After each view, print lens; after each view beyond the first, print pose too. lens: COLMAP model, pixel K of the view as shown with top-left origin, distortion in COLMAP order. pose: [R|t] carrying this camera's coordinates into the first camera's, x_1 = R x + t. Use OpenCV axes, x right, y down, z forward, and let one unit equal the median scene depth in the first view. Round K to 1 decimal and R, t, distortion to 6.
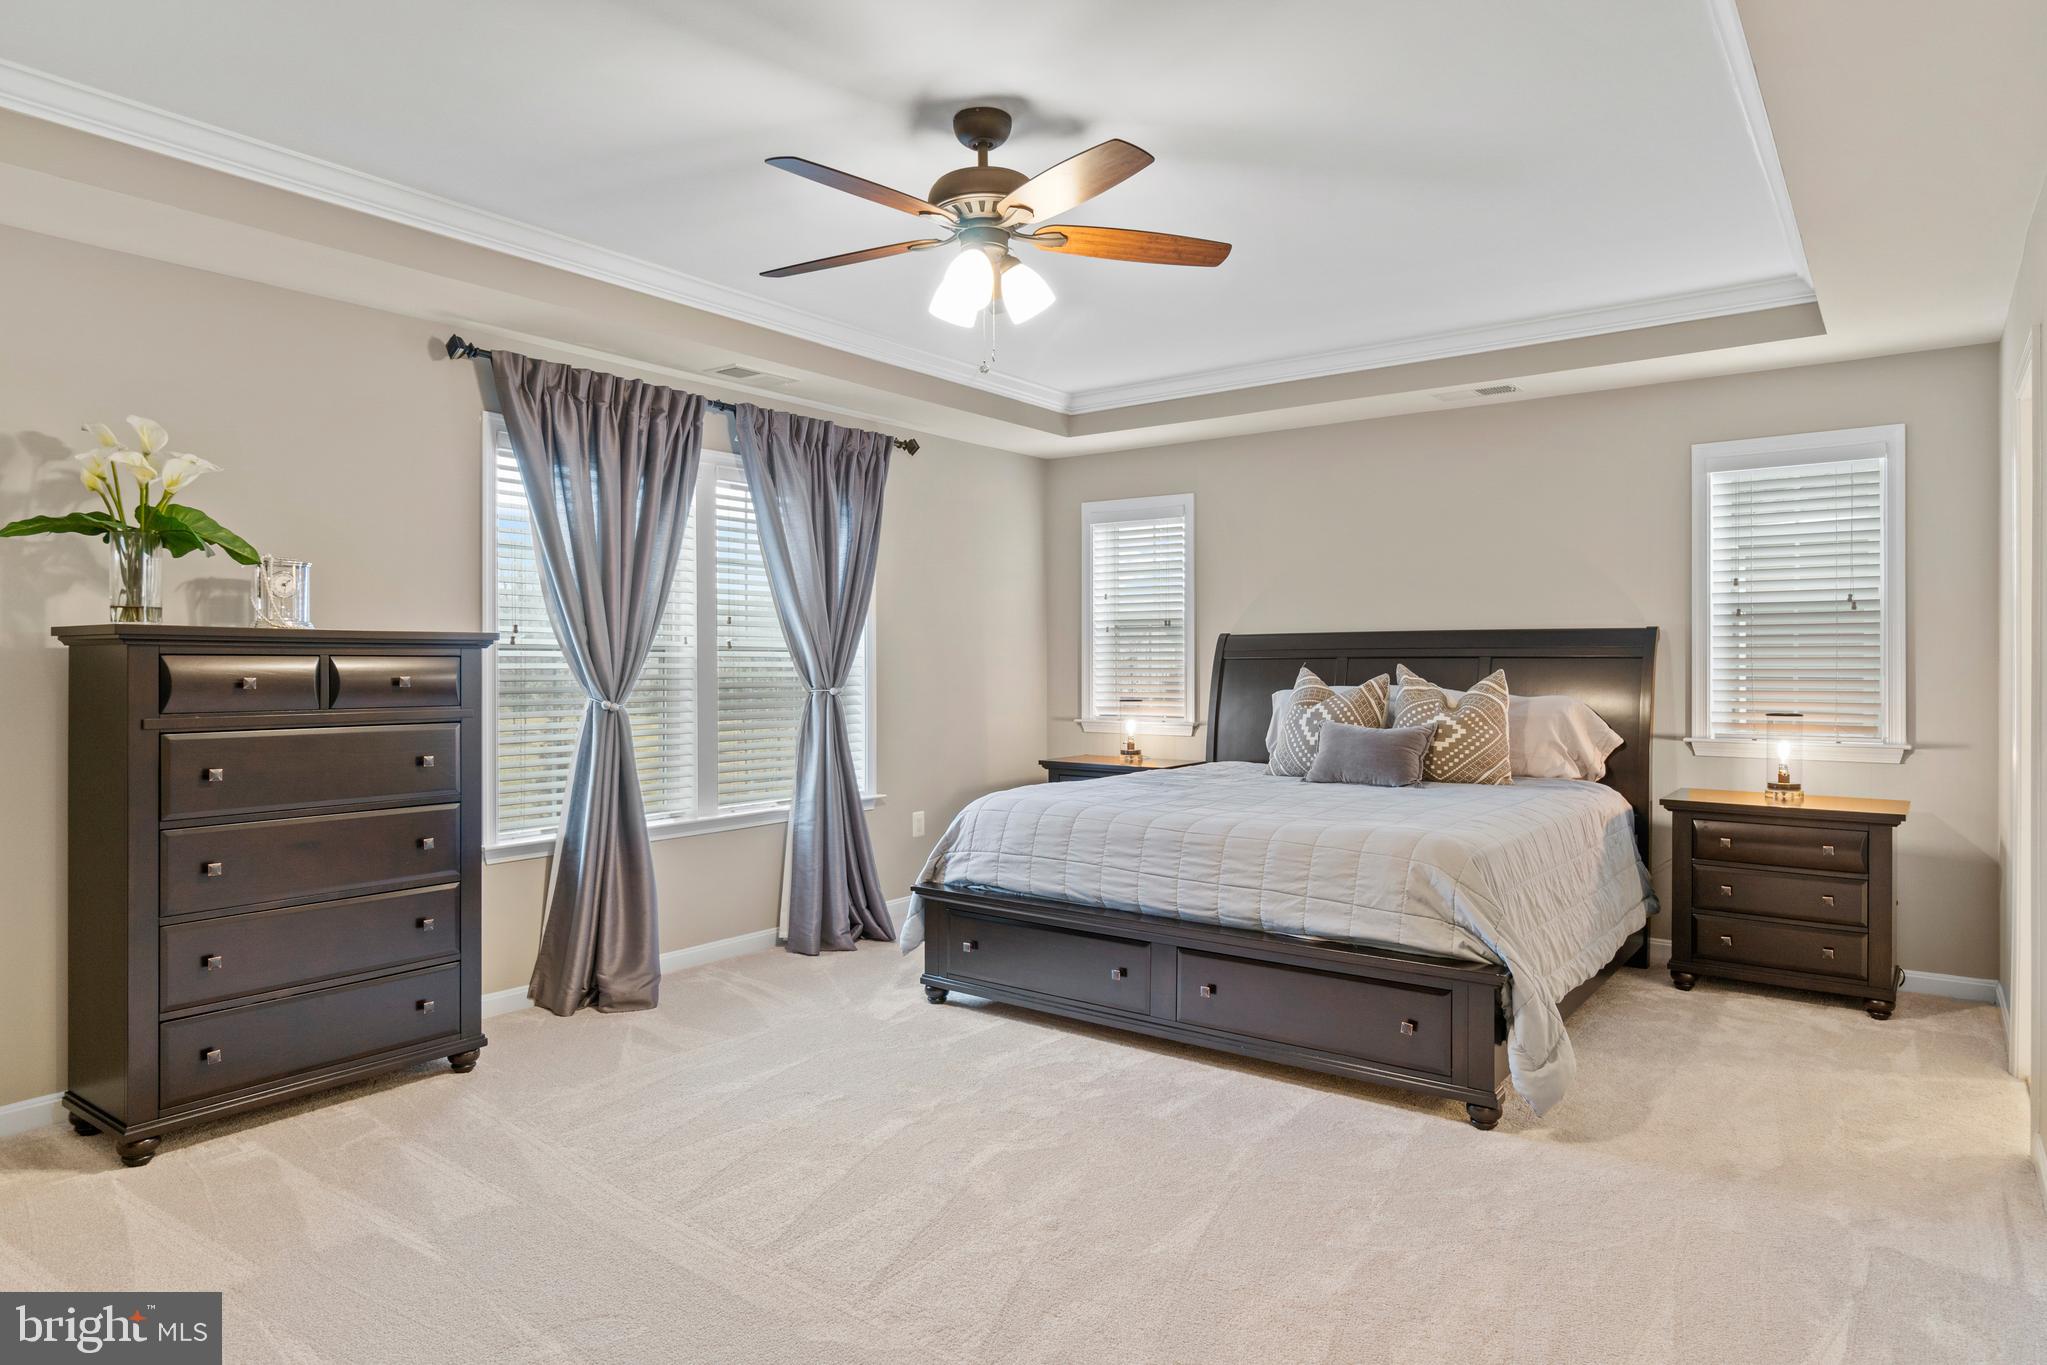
lens RADIAL K [[1234.9, 0, 1018.1], [0, 1234.9, 641.8], [0, 0, 1]] dist [-0.010918, 0.001456]
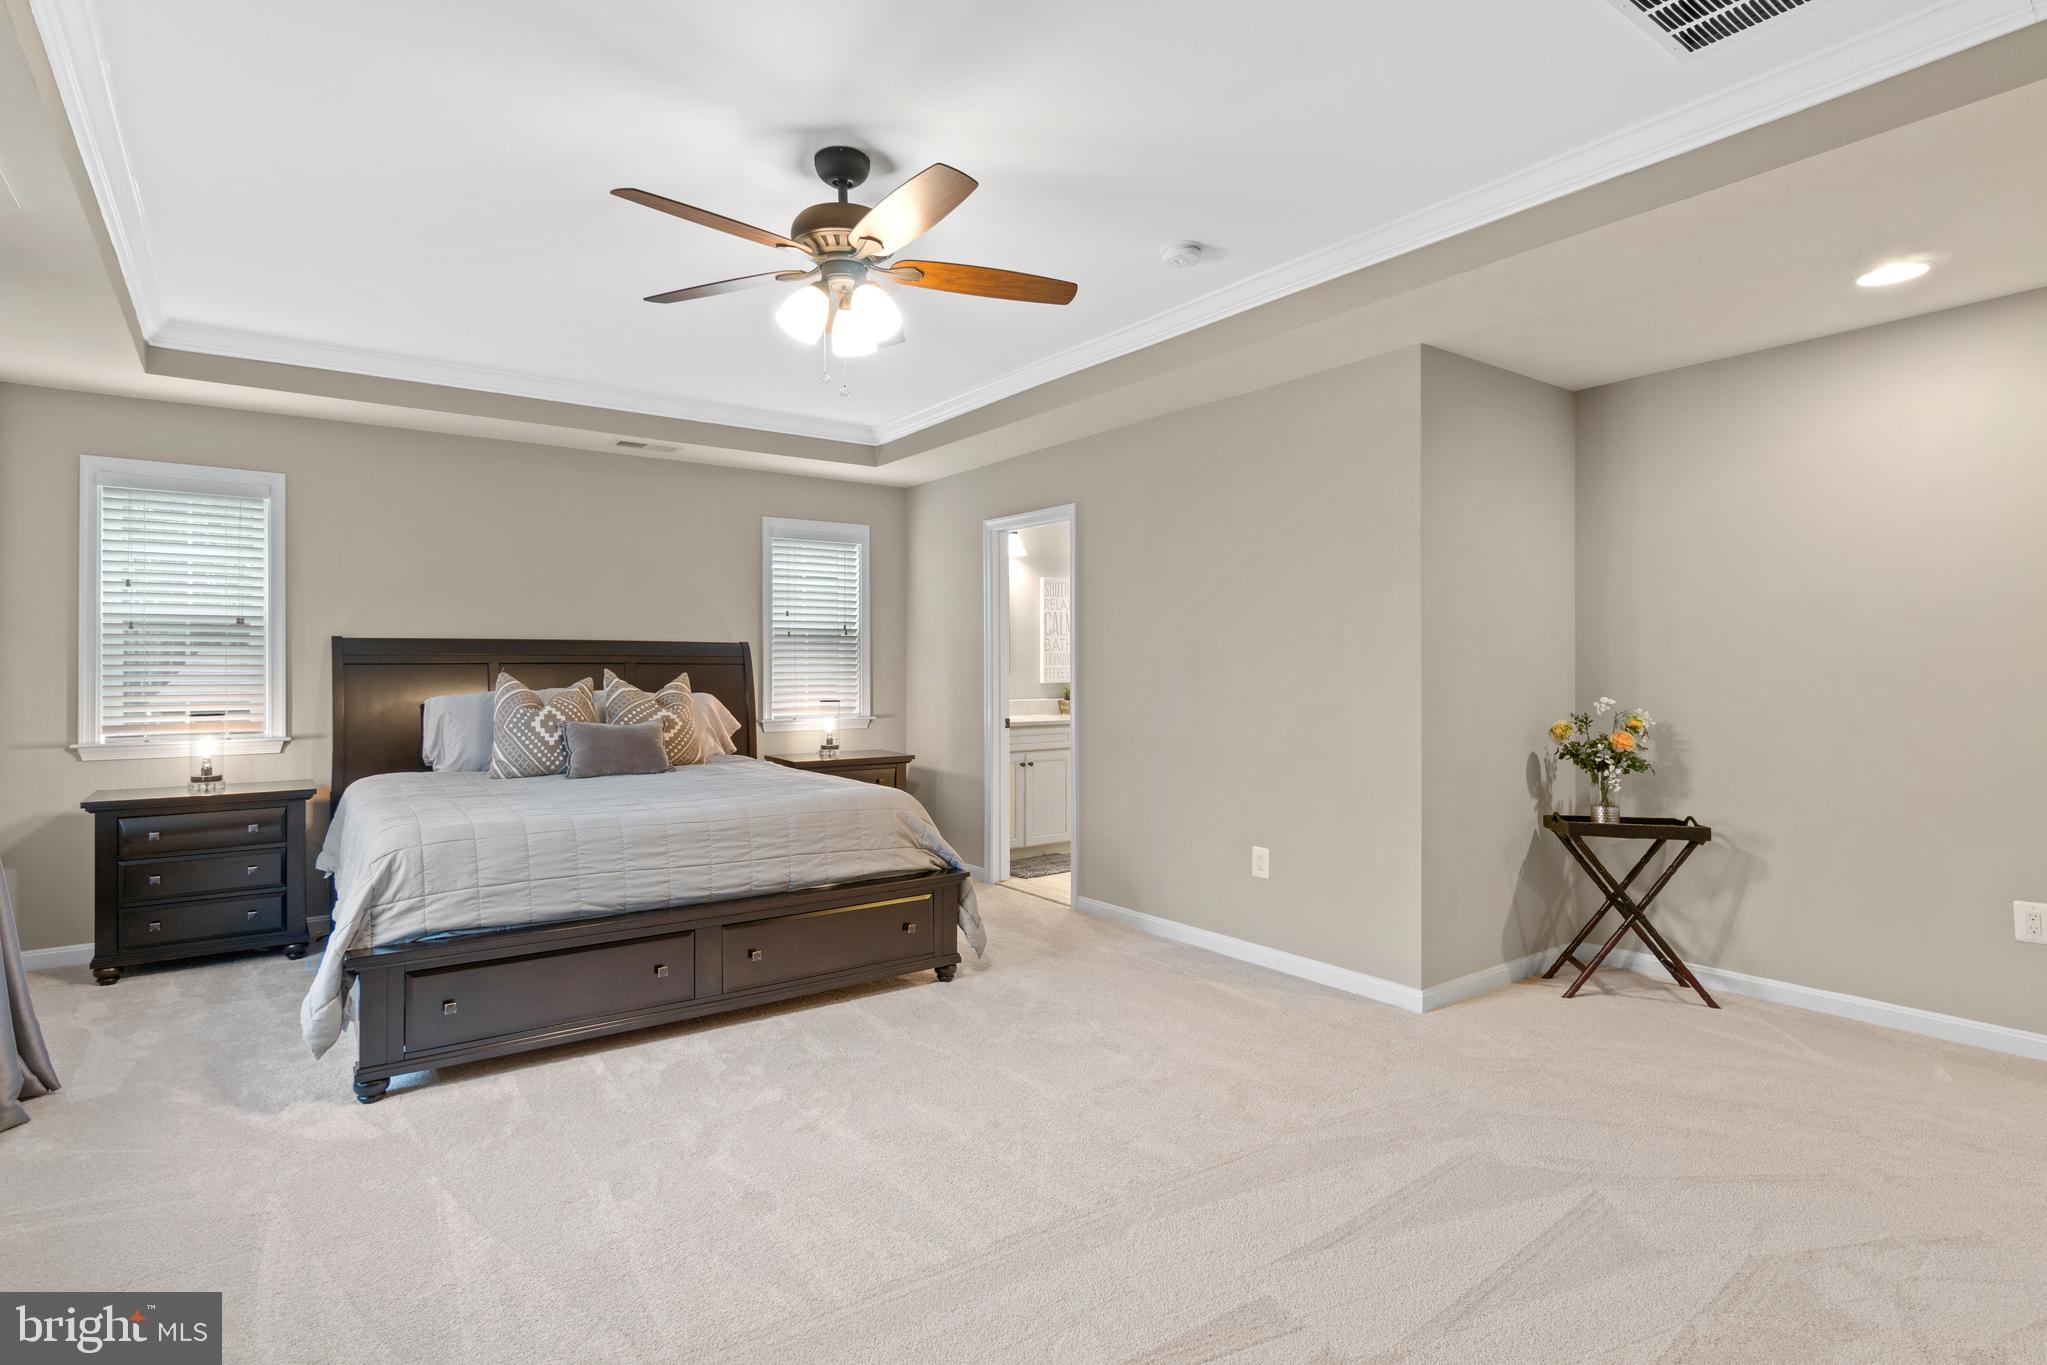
lens RADIAL K [[990.3, 0, 1023.8], [0, 990.3, 671.4], [0, 0, 1]] dist [-0.000435, 0.000372]
pose [[0.292688, -0.003843, 0.956200, -0.544950], [-0.014929, 0.999852, 0.008589, 0.007675], [-0.956092, -0.016789, 0.292587, 0.420078]]
